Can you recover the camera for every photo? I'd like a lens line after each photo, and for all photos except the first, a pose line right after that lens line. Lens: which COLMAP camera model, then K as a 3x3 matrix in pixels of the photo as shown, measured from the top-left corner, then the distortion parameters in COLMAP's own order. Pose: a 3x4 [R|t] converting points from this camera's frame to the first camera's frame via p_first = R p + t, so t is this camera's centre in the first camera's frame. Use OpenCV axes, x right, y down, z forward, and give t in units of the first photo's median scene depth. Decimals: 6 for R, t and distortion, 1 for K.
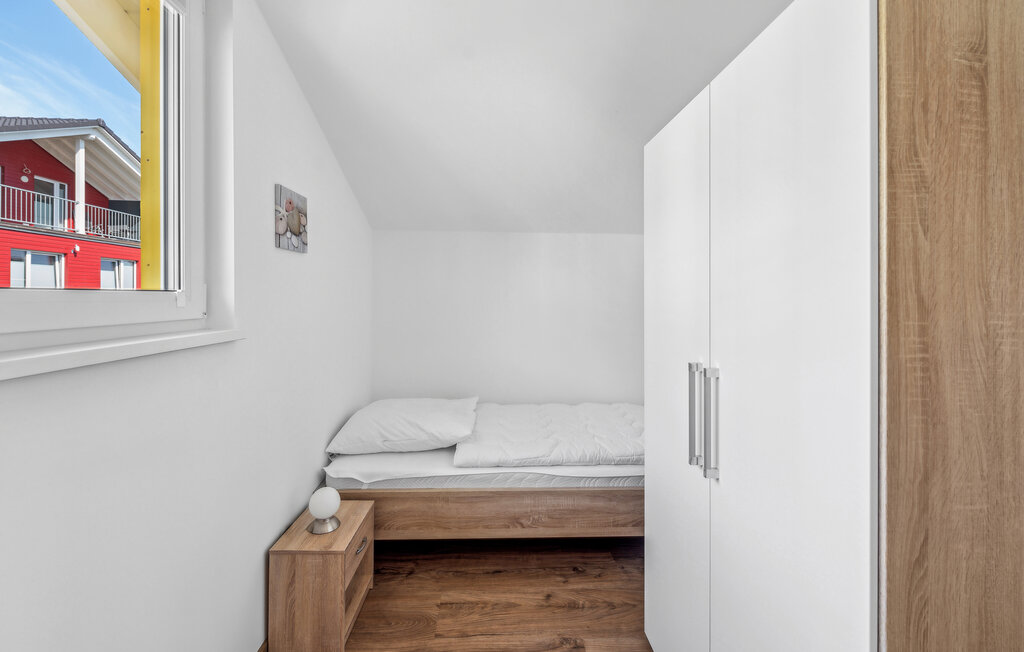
lens RADIAL K [[416.8, 0, 513.5], [0, 416.8, 298.2], [0, 0, 1]] dist [-0.000754, -0.000063]
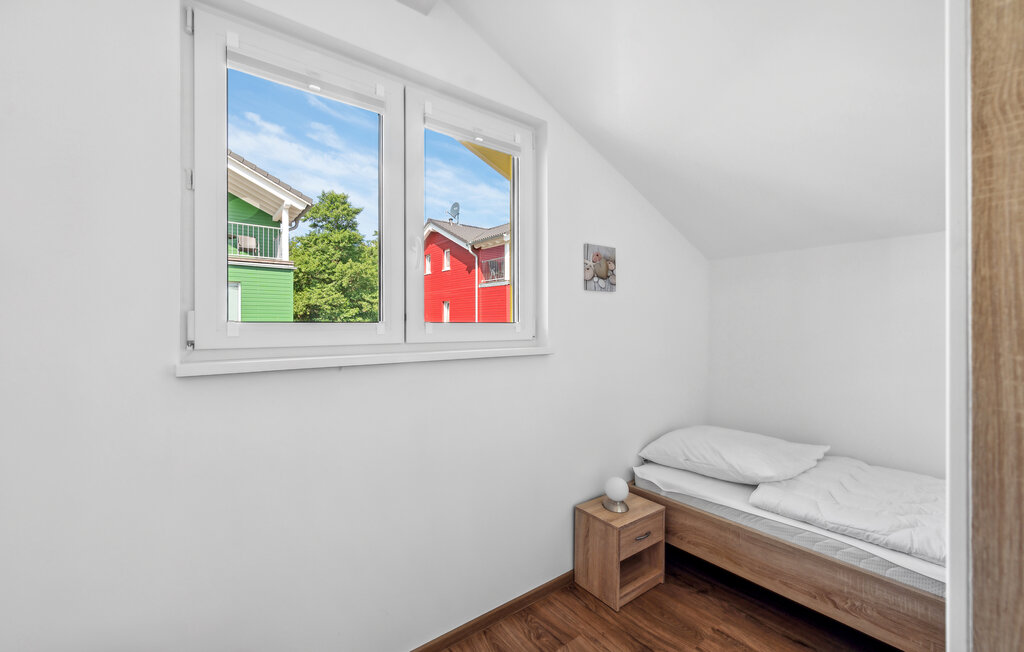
lens RADIAL K [[427.4, 0, 512.0], [0, 427.4, 326.0], [0, 0, 1]] dist [-0.000287, -0.000088]
pose [[0.568808, -0.005991, -0.822448, 0.373121], [0.000253, 0.999975, -0.007109, 0.005776], [0.822470, 0.003836, 0.568796, 0.001135]]
